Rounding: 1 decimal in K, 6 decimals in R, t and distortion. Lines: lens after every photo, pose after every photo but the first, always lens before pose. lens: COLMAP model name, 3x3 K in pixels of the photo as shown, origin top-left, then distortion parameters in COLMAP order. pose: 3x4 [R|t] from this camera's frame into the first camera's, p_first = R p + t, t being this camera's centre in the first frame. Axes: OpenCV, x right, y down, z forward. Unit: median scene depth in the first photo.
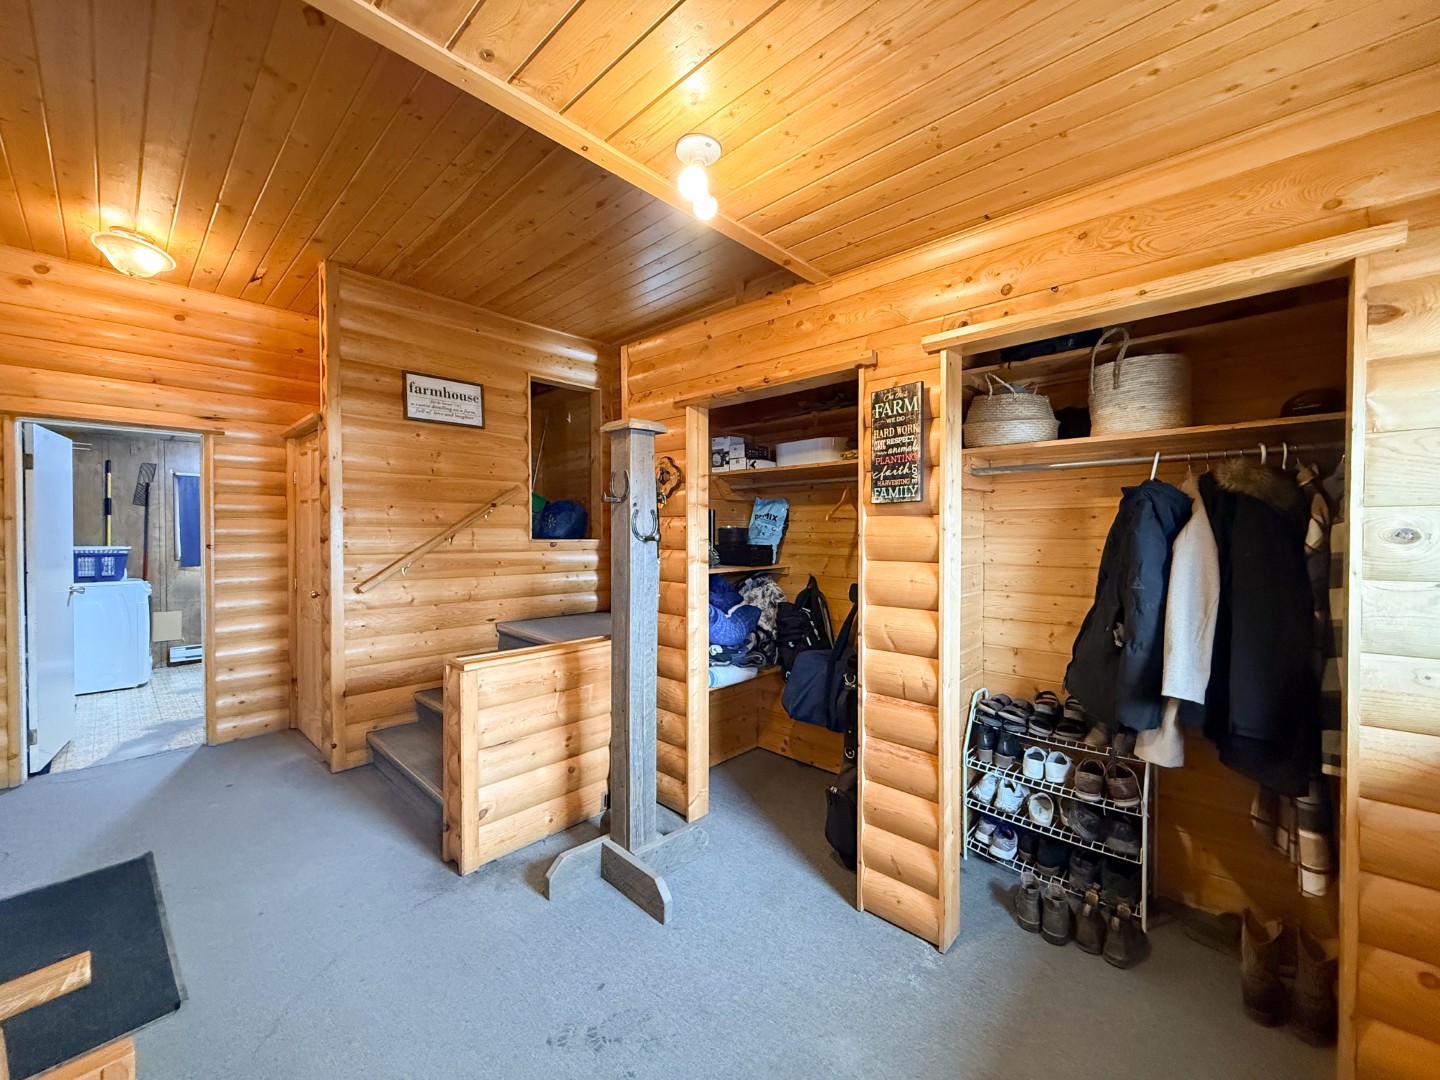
lens RADIAL K [[576.7, 0, 719.4], [0, 576.7, 537.0], [0, 0, 1]] dist [0.001212, 0.000231]
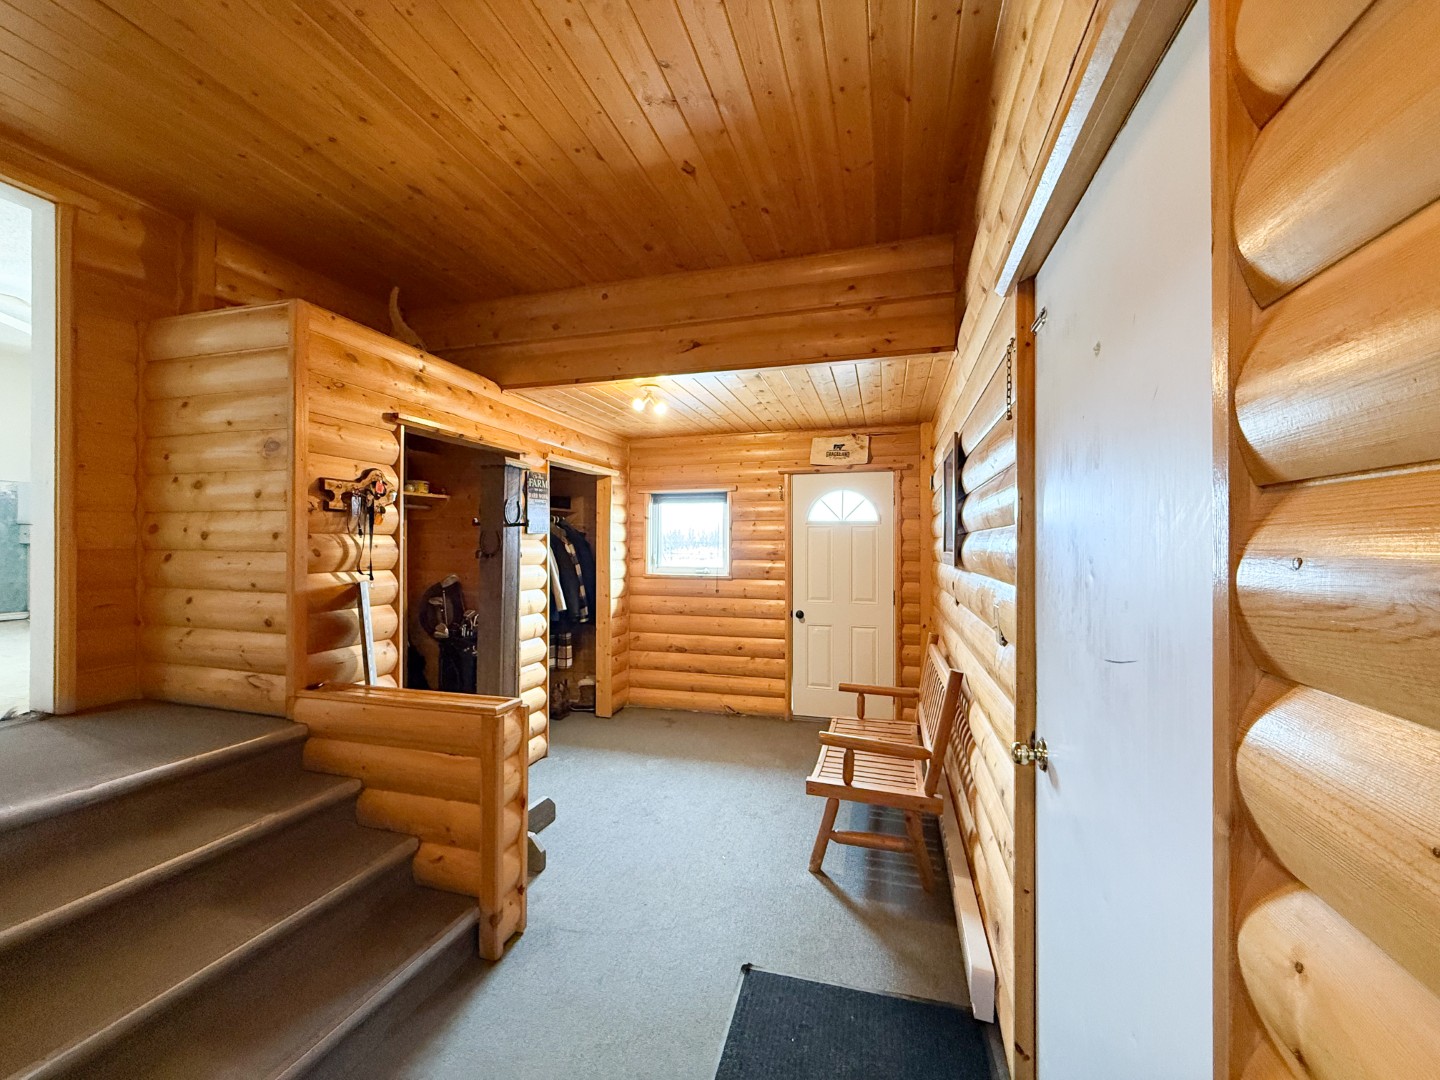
lens RADIAL K [[576.7, 0, 719.6], [0, 576.7, 542.4], [0, 0, 1]] dist [0.001212, 0.000231]
pose [[-0.445098, 0.001957, 0.895480, -1.660488], [0.008477, 0.999962, 0.002029, -0.030302], [-0.895442, 0.008494, -0.445097, 1.318369]]
